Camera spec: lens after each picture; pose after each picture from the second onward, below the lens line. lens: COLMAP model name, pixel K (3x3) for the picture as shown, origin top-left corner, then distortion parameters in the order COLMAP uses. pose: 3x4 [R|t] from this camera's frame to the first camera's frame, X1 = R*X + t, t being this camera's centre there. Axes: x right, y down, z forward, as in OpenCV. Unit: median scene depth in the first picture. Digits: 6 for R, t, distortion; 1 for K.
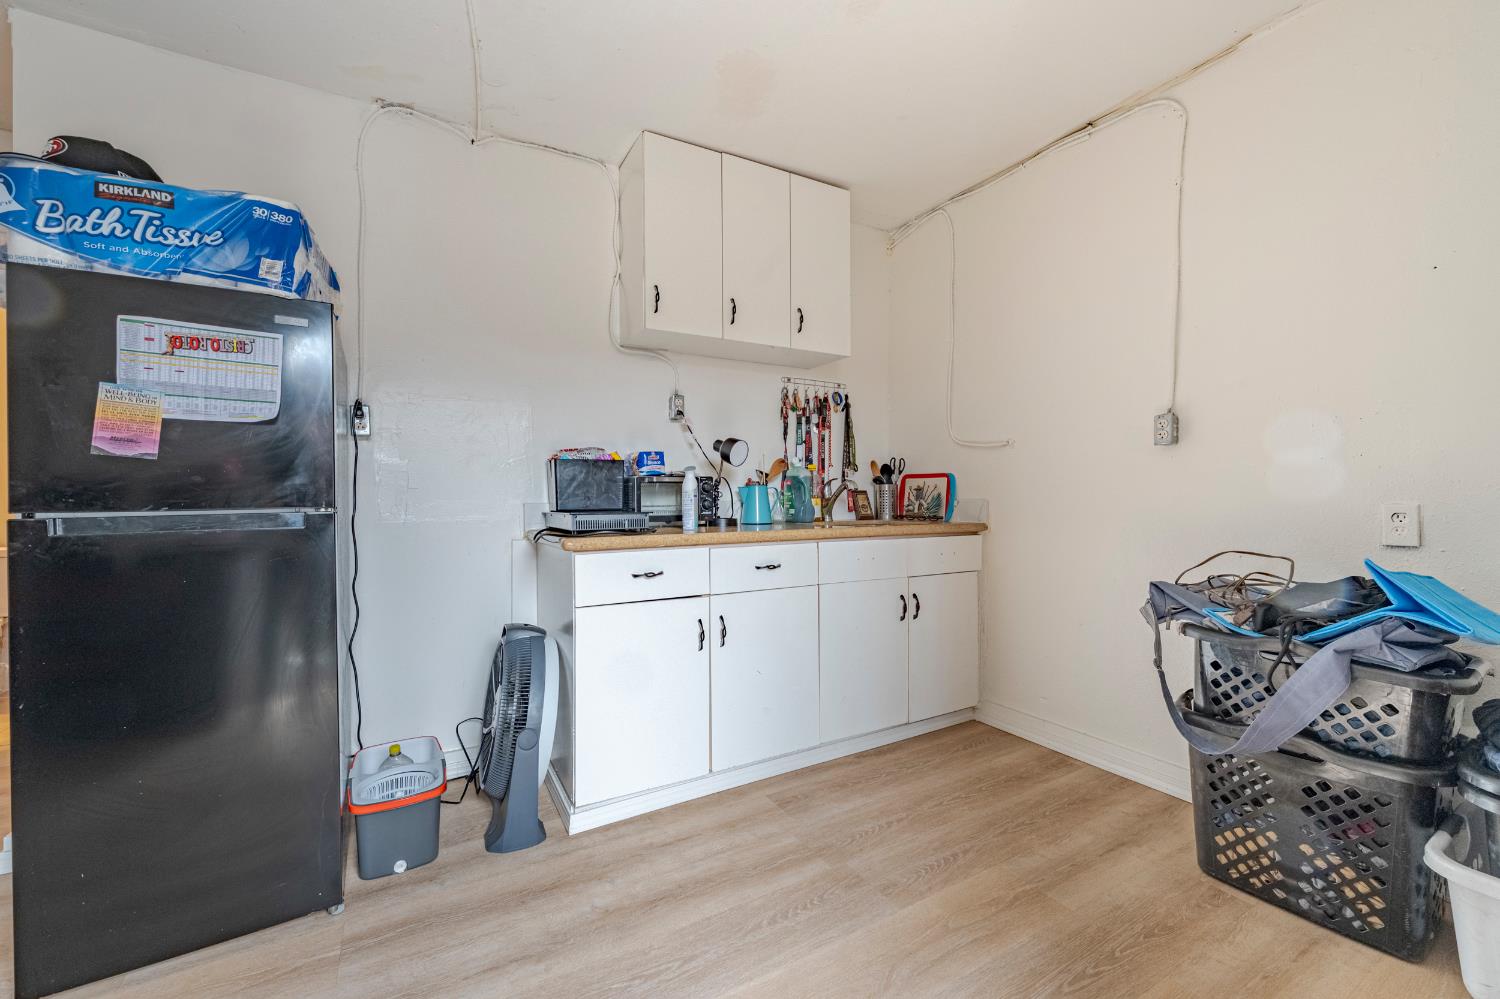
lens RADIAL K [[609.0, 0, 755.9], [0, 609.0, 497.3], [0, 0, 1]] dist [-0.001522, -0.000198]
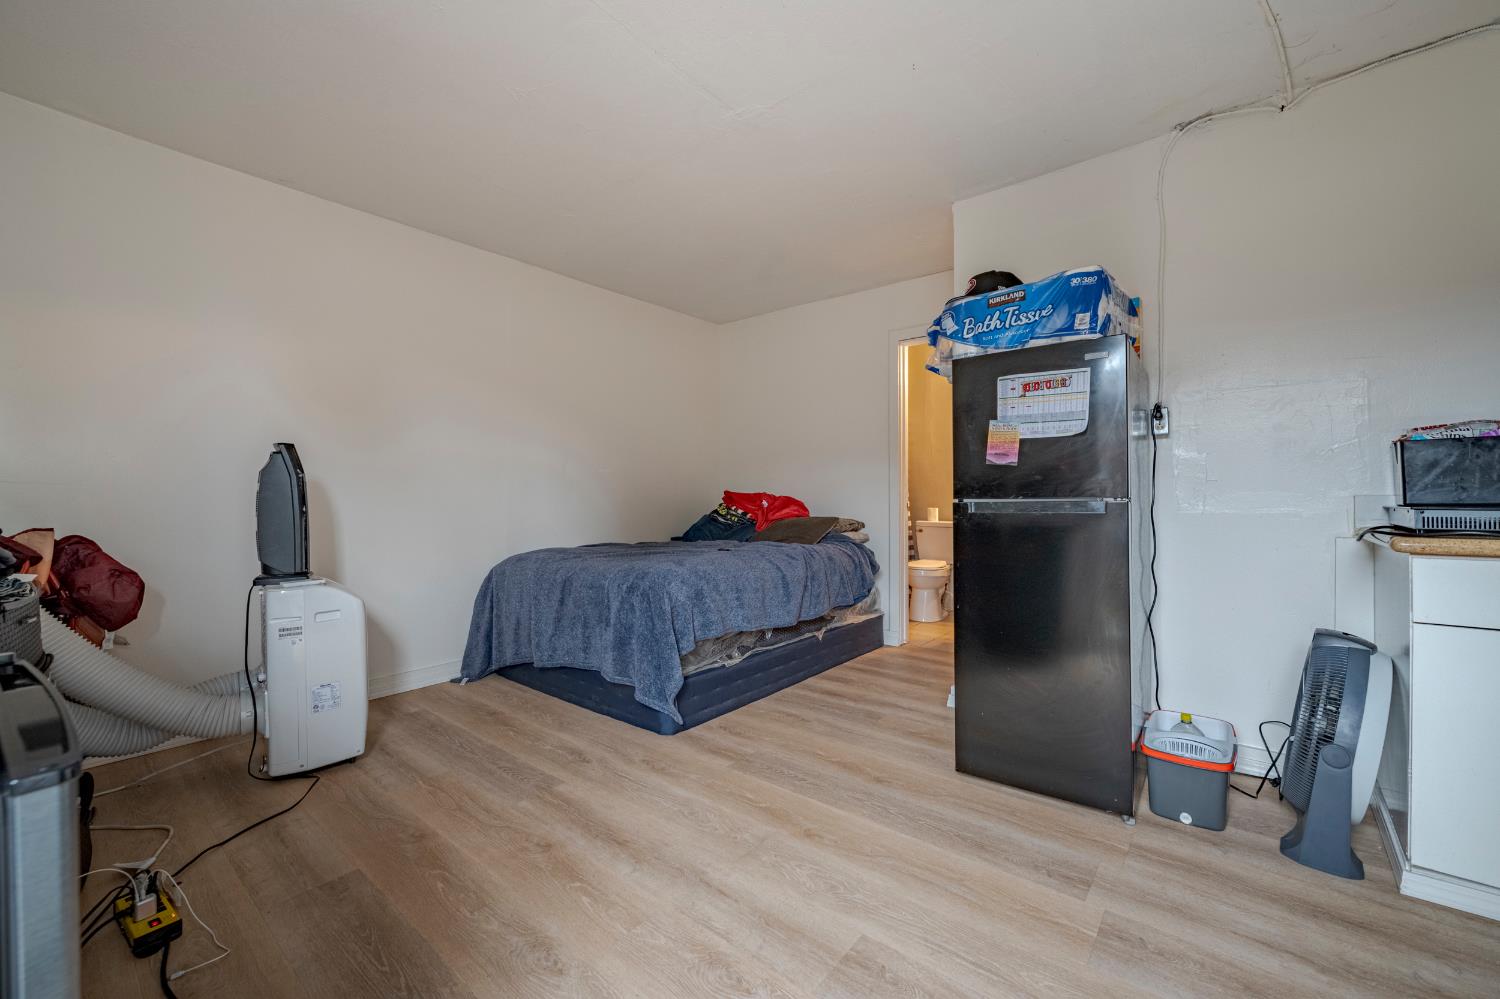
lens RADIAL K [[609.0, 0, 755.9], [0, 609.0, 497.3], [0, 0, 1]] dist [-0.001522, -0.000198]
pose [[0.360773, 0.008030, -0.932619, 0.196366], [0.004894, 0.999933, 0.010503, -0.000623], [0.932641, -0.008353, 0.360709, -0.160100]]
